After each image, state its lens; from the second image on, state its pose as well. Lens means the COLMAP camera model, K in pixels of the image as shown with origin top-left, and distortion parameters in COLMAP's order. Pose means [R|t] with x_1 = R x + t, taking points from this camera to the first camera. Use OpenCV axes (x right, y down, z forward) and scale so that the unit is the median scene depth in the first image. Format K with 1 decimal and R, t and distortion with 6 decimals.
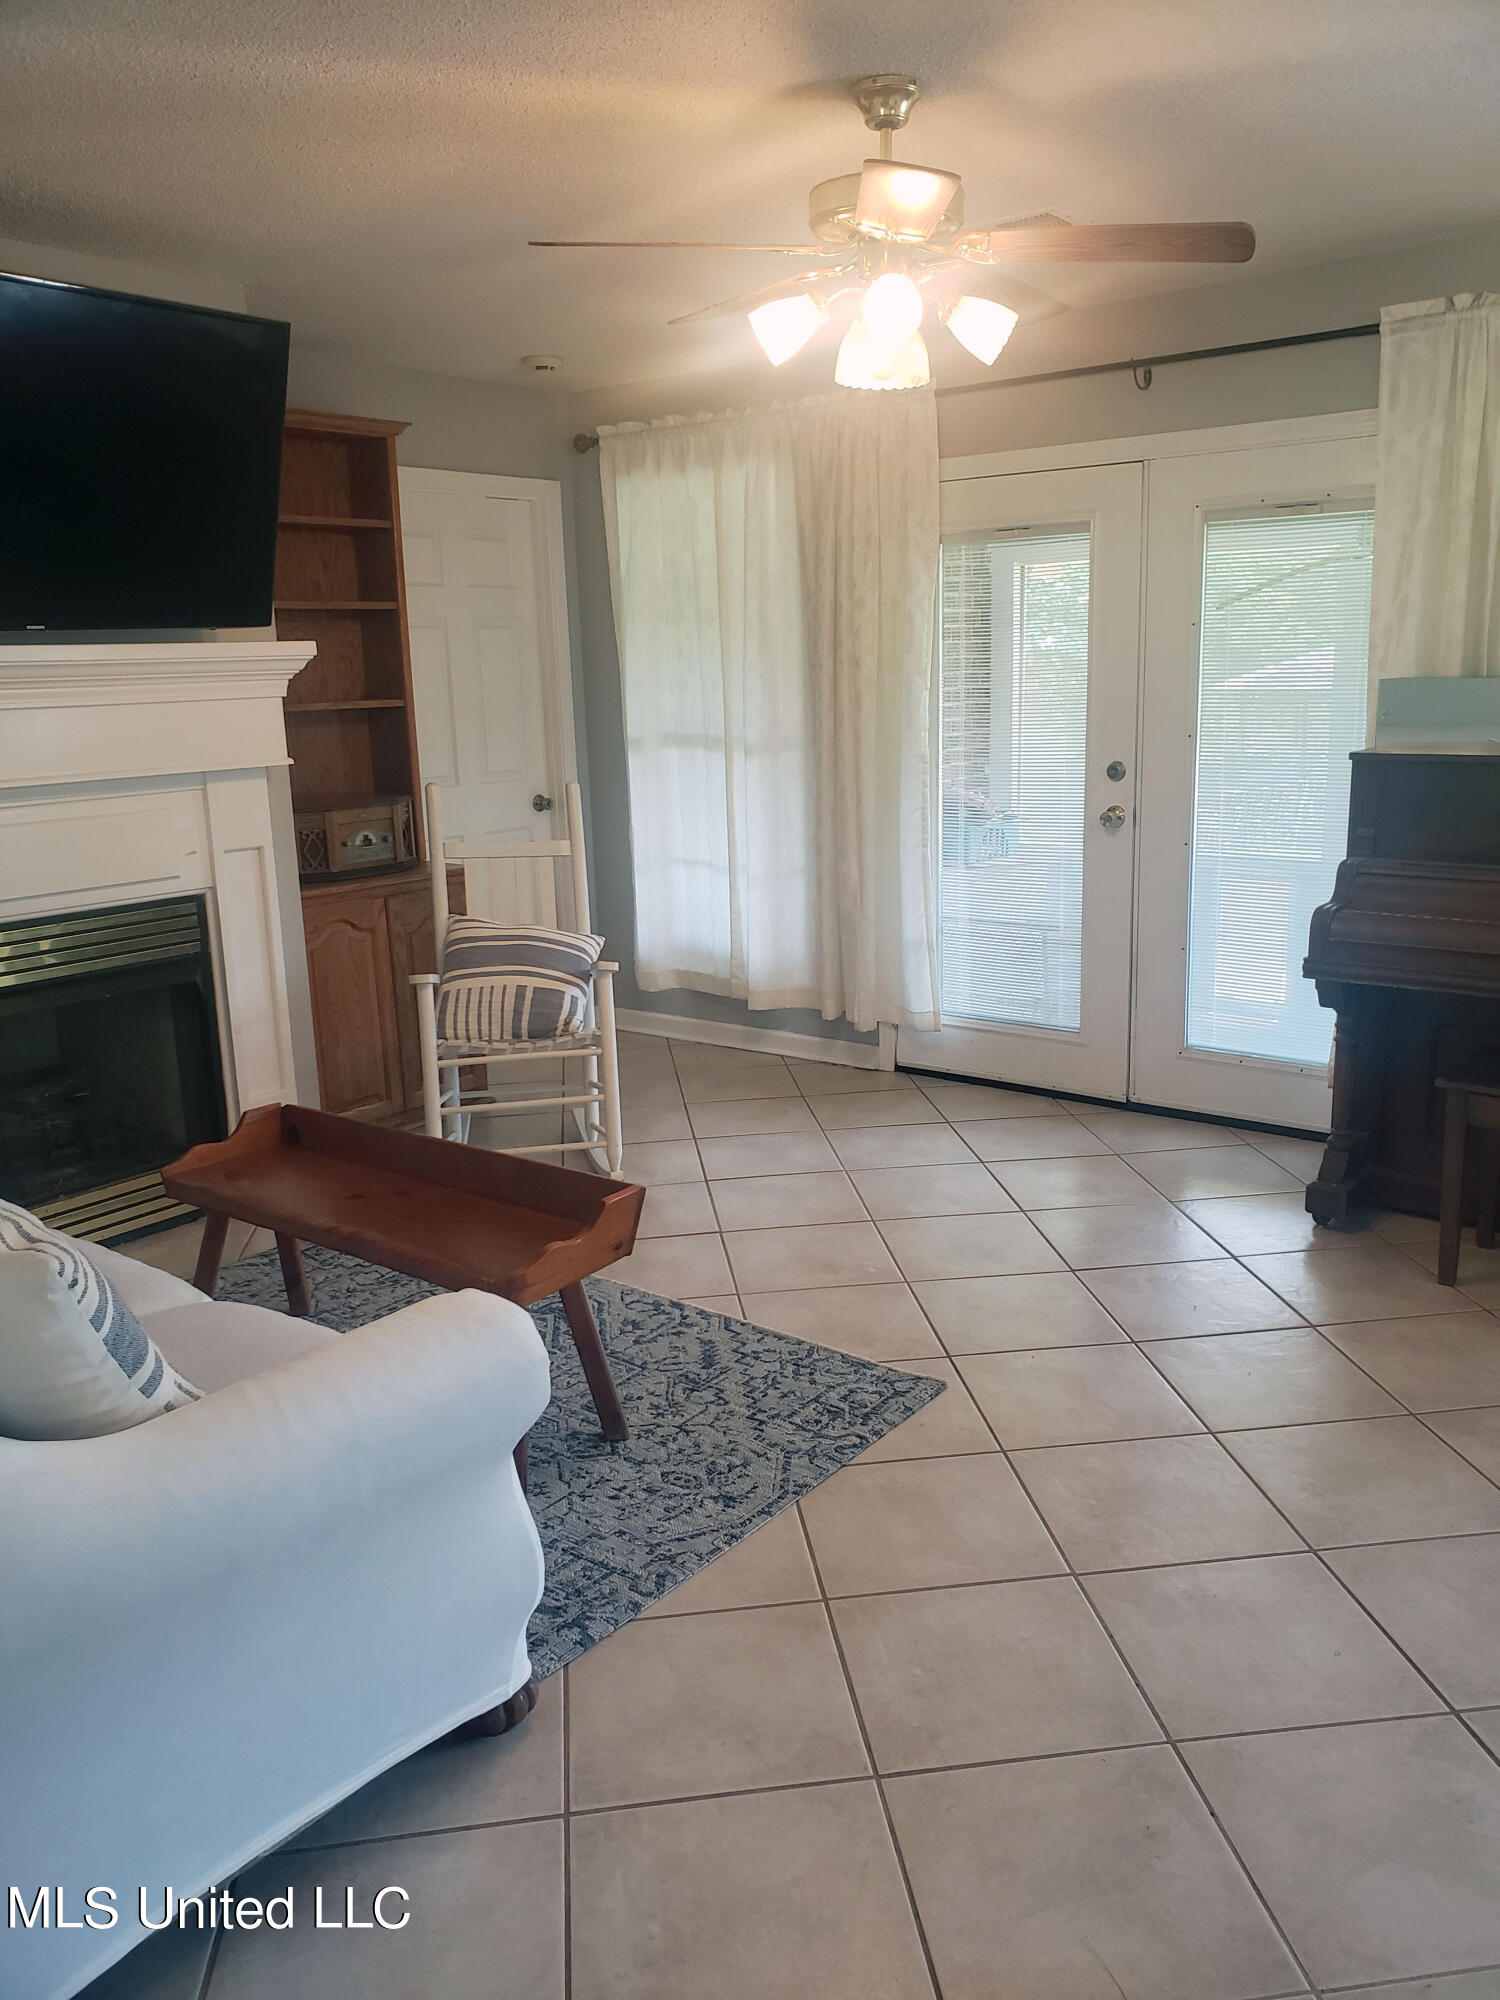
lens RADIAL K [[1544.9, 0, 752.3], [0, 1544.9, 1007.1], [0, 0, 1]] dist [0.002661, 0.009671]
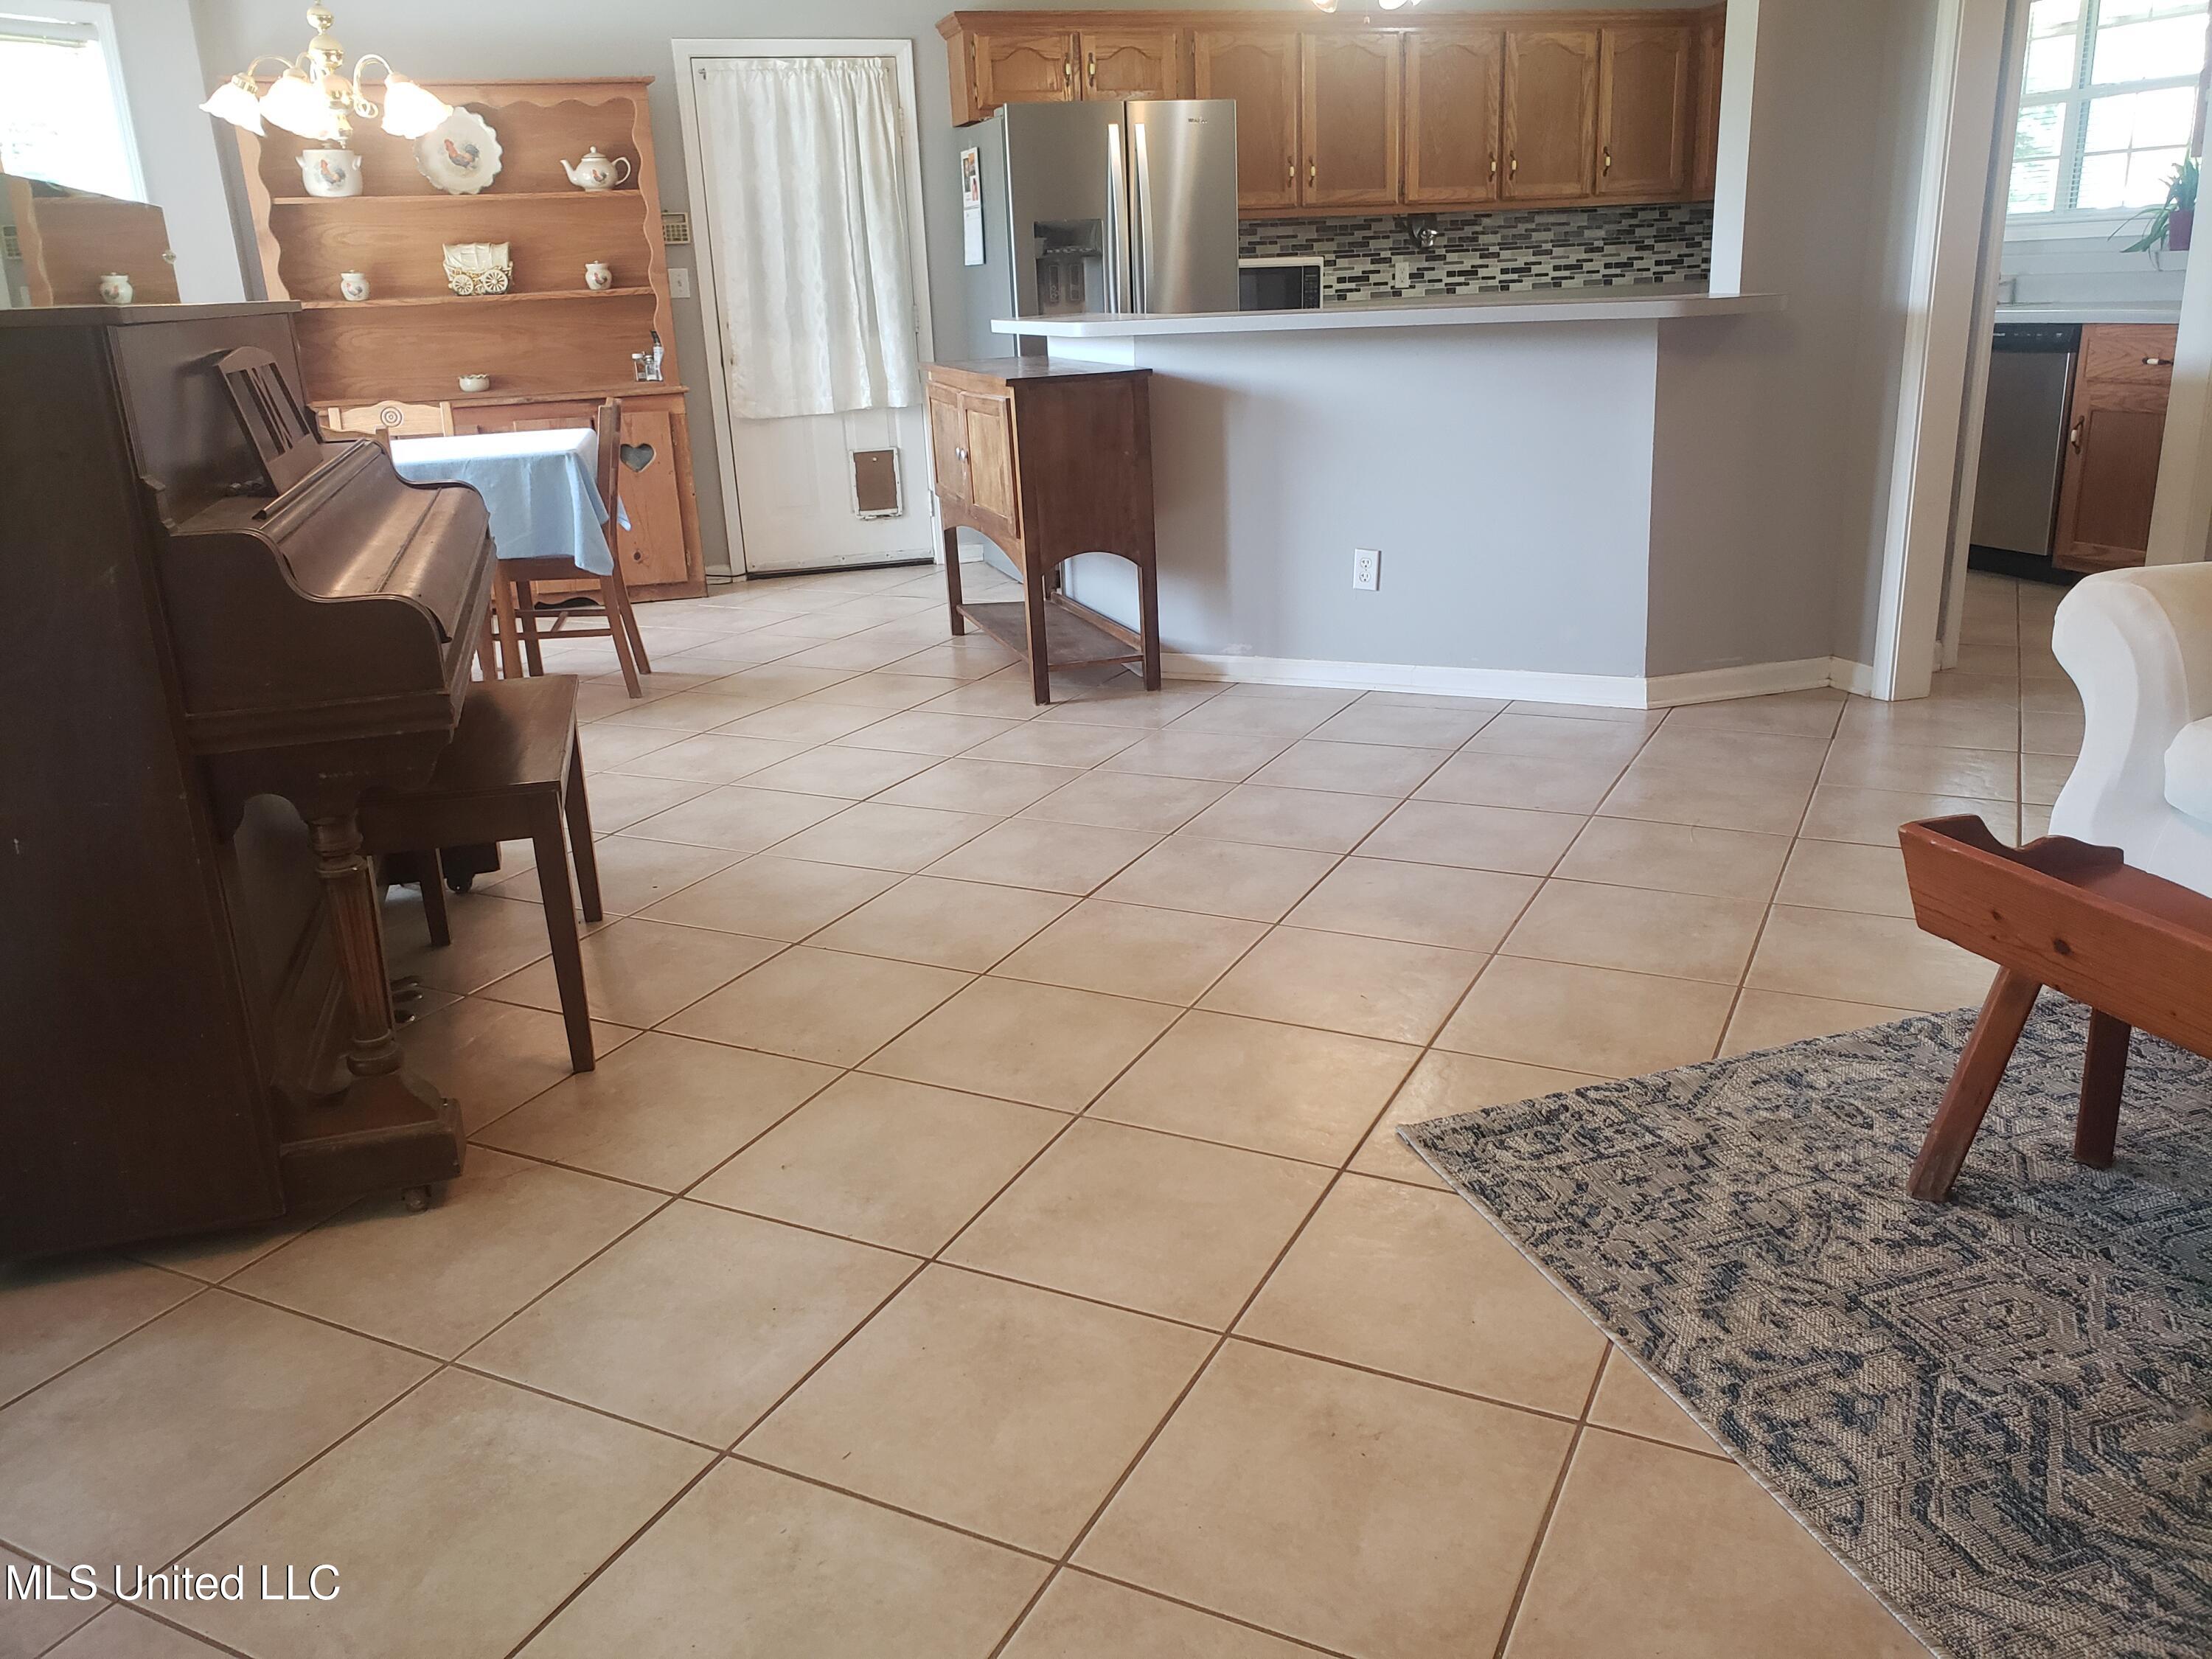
lens RADIAL K [[1708.7, 0, 1099.9], [0, 1708.7, 824.8], [0, 0, 1]] dist [0.002661, 0.009671]
pose [[-0.829423, -0.109113, 0.547862, -0.167978], [0.187383, 0.869574, 0.456869, -0.251257], [-0.526256, 0.481597, -0.700798, 1.534337]]
